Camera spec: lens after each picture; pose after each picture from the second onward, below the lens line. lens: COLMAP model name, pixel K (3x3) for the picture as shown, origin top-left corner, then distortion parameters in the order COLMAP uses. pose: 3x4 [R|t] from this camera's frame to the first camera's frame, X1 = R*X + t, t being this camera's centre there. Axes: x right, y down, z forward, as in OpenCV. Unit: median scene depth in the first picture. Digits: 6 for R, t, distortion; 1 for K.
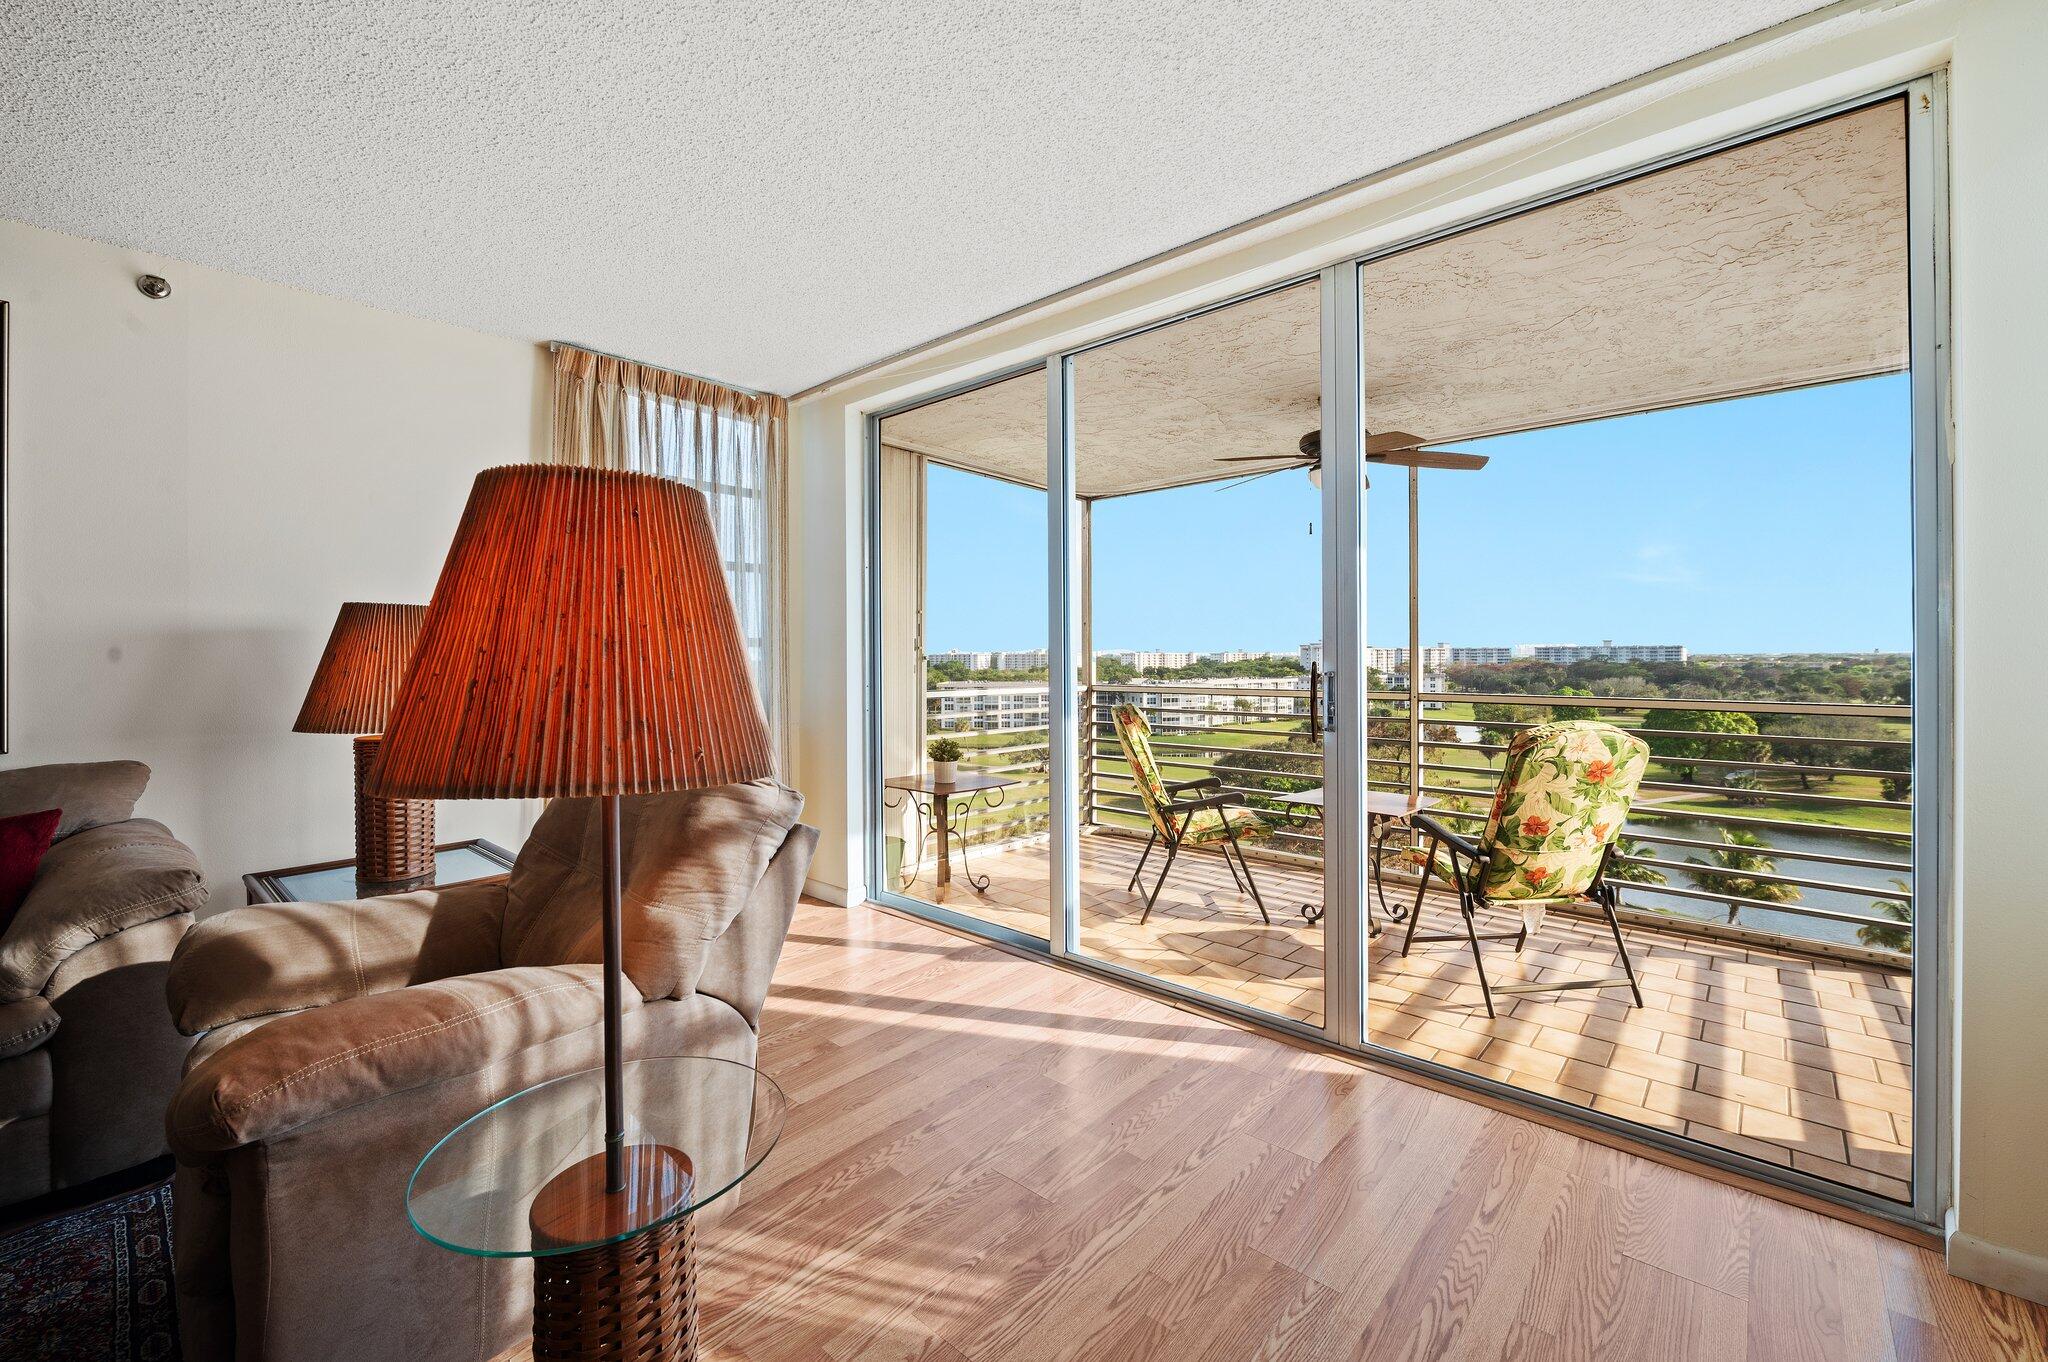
lens RADIAL K [[843.2, 0, 1037.4], [0, 843.2, 658.5], [0, 0, 1]] dist [-0.001249, -0.000092]
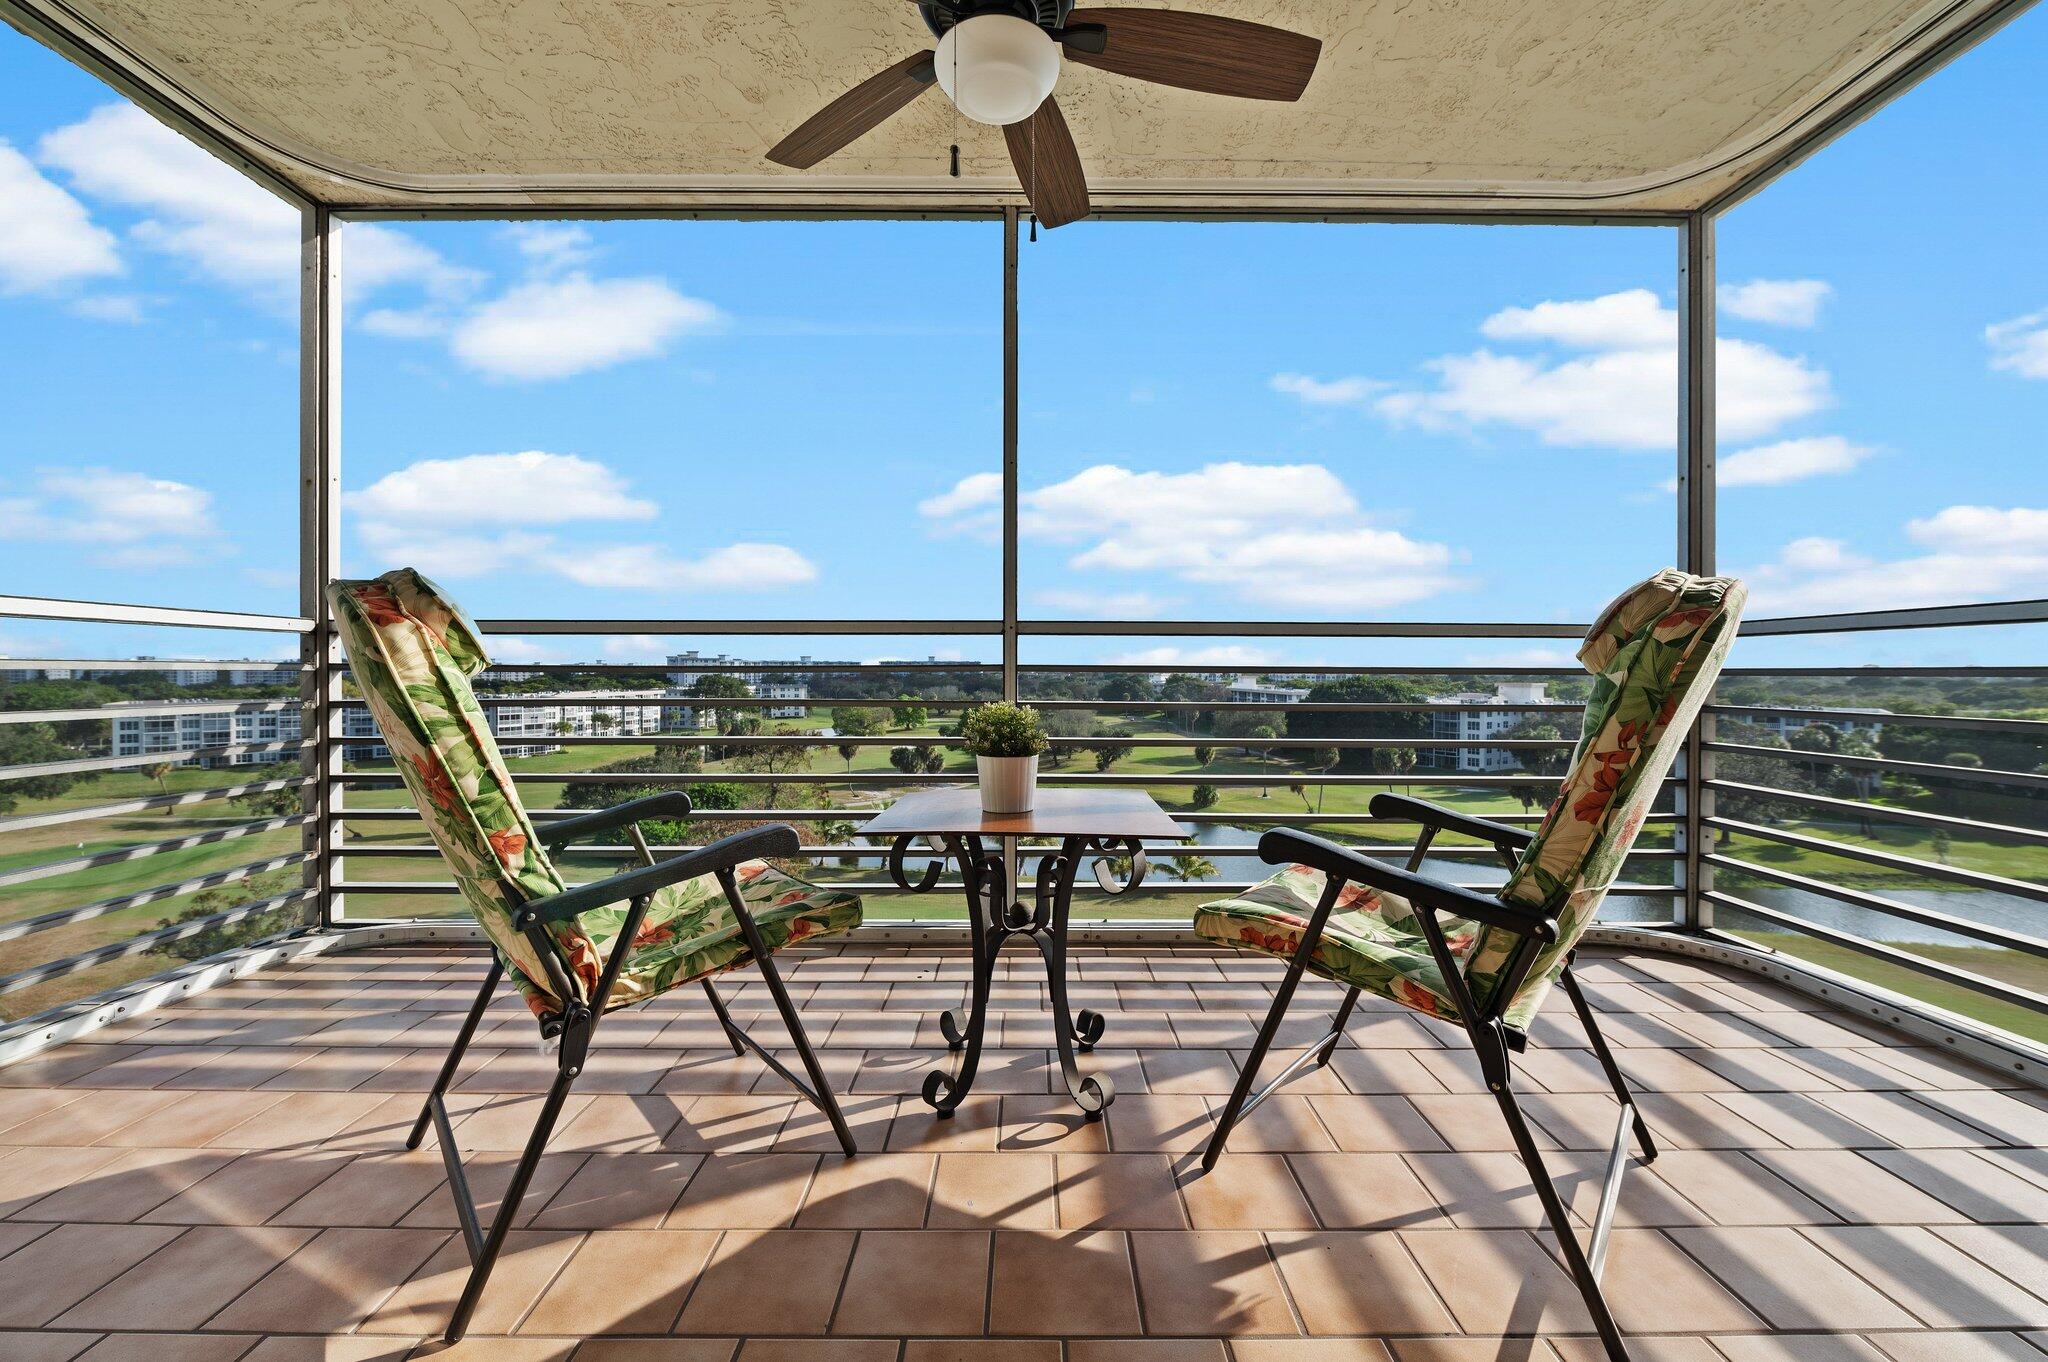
lens RADIAL K [[828.1, 0, 1050.8], [0, 828.1, 674.9], [0, 0, 1]] dist [0.000101, 0.000037]
pose [[0.741488, -0.000628, 0.670966, 0.084144], [-0.003533, 0.999982, 0.004840, 0.088953], [-0.670957, -0.005959, 0.741473, 0.636510]]
